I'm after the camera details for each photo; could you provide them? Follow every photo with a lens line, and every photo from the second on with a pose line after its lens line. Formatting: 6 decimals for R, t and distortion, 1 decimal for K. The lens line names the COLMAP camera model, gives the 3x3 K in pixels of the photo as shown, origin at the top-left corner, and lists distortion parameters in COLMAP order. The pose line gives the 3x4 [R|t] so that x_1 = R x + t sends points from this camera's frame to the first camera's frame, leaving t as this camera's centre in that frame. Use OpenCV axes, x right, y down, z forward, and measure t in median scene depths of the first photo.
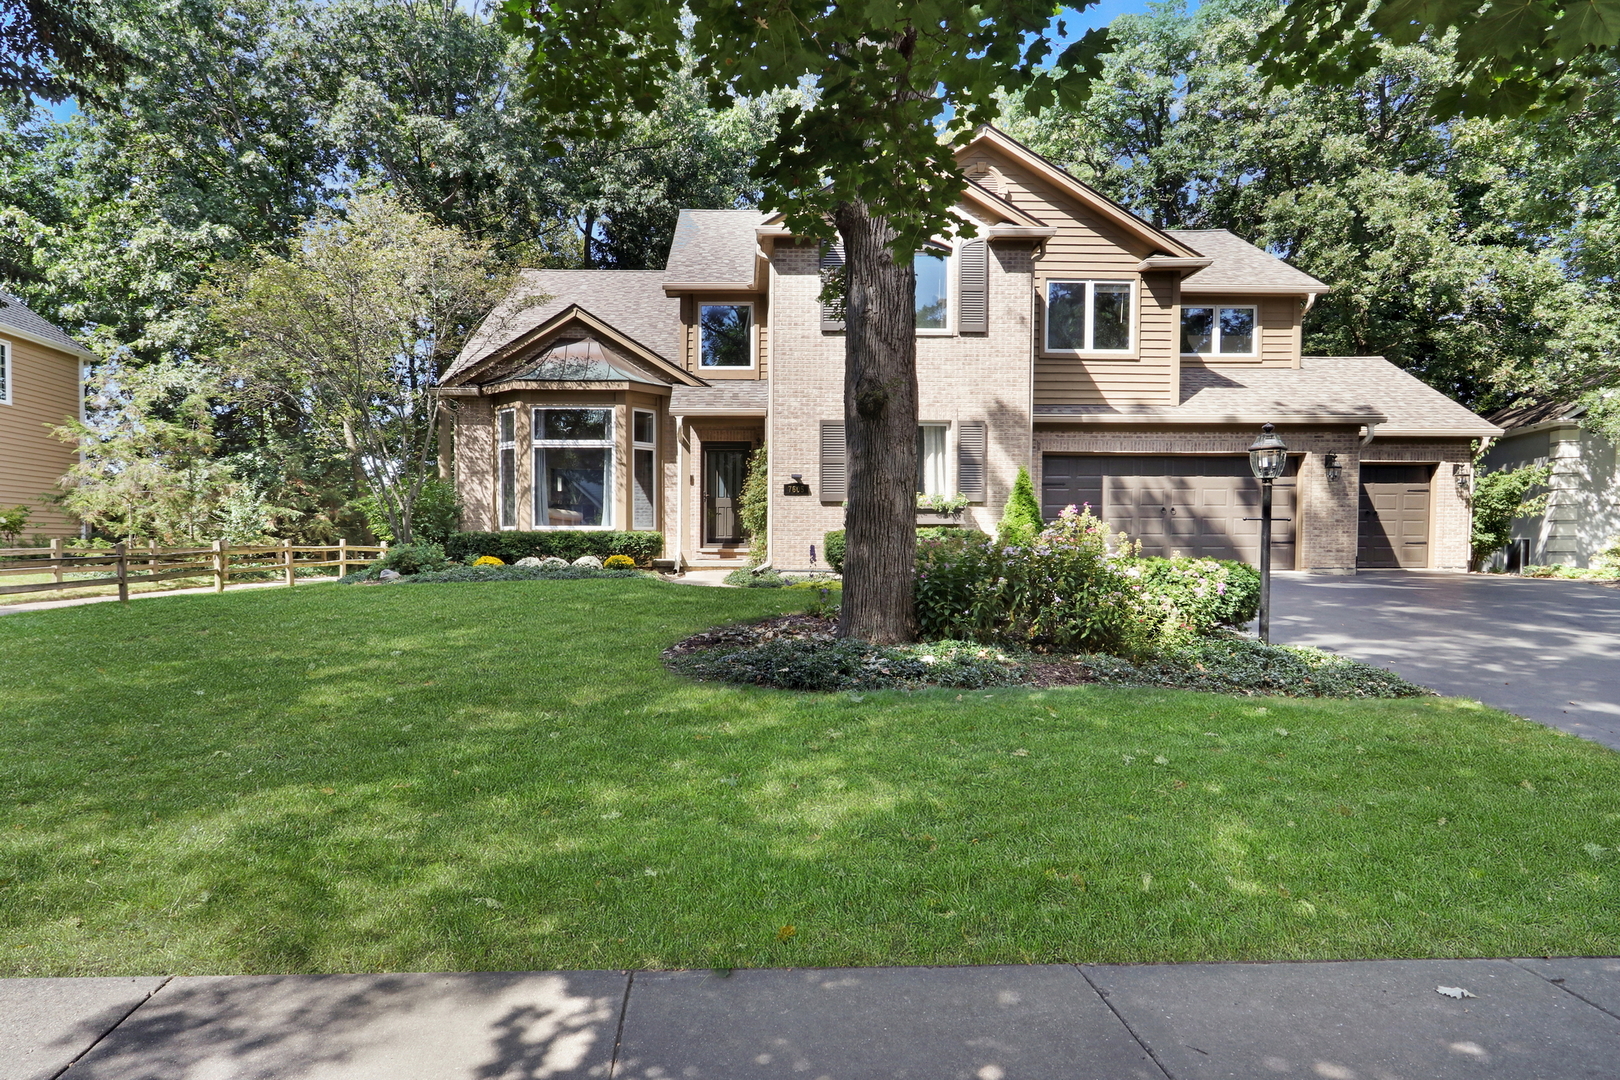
lens RADIAL K [[922.3, 0, 745.2], [0, 922.3, 569.6], [0, 0, 1]] dist [-0.000714, 0.000142]
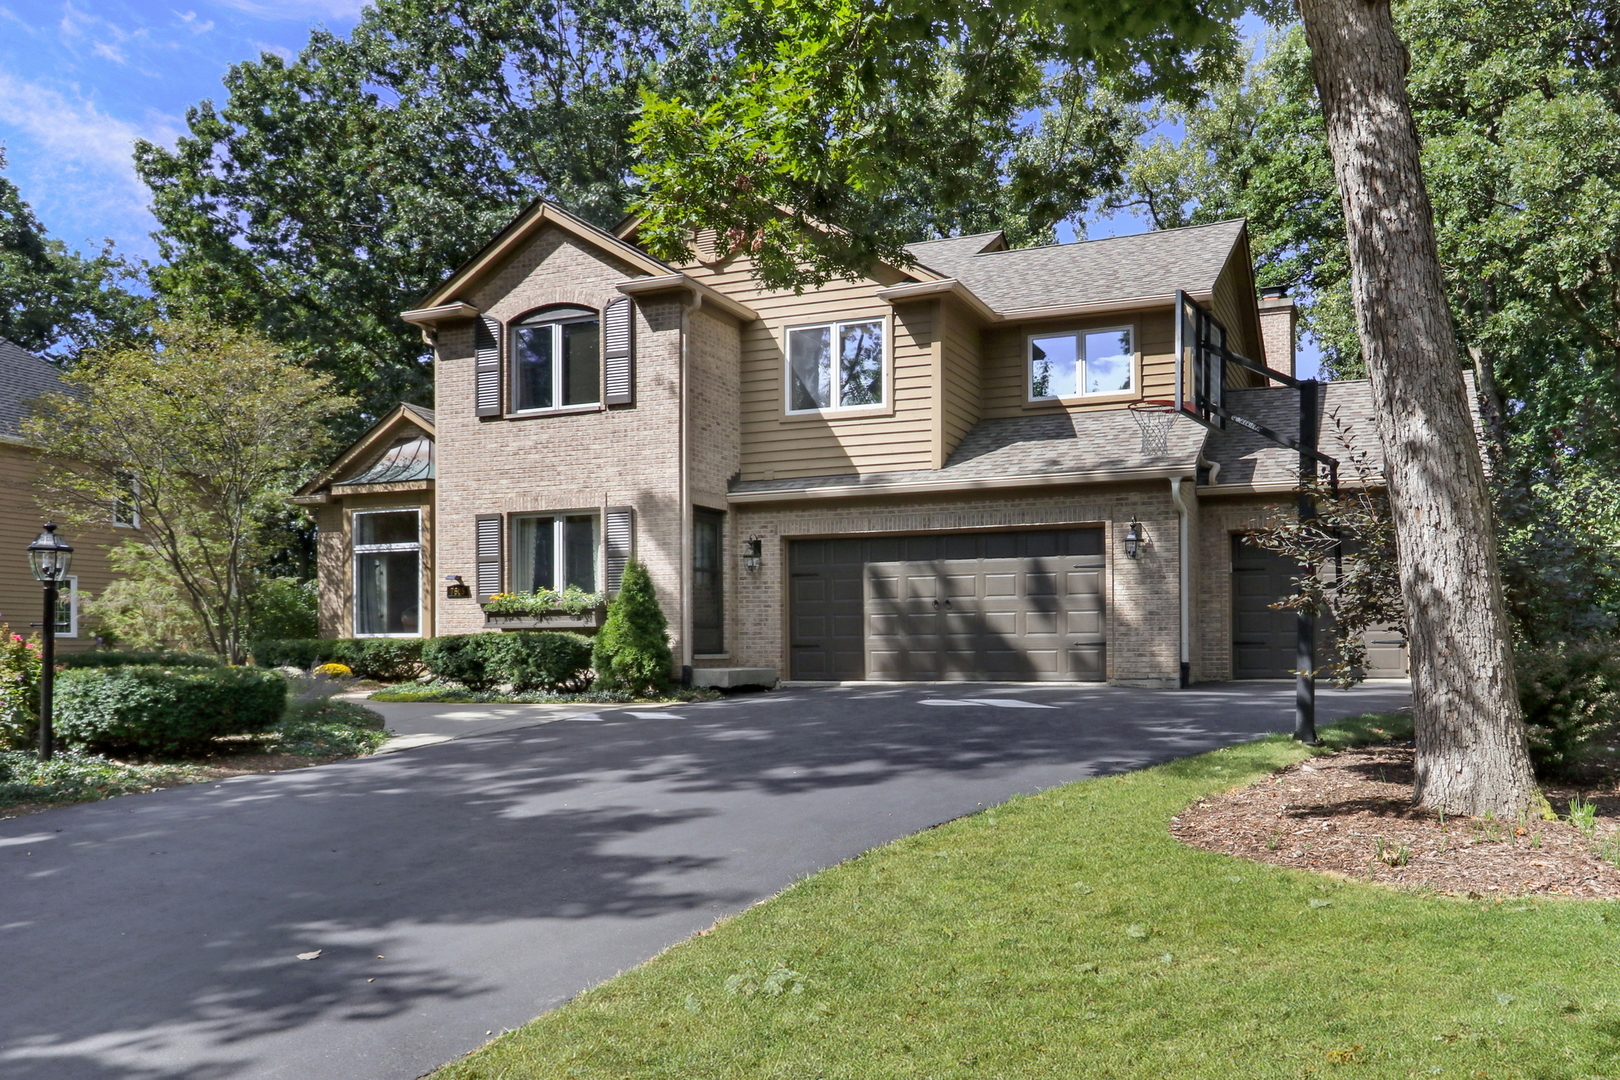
lens RADIAL K [[1149.2, 0, 916.7], [0, 1149.2, 647.7], [0, 0, 1]] dist [0.000839, 0.021567]
pose [[0.931521, -0.008634, -0.363585, 0.795422], [-0.001640, 0.999608, -0.027940, 0.000264], [0.363683, 0.026623, 0.931142, 0.090954]]
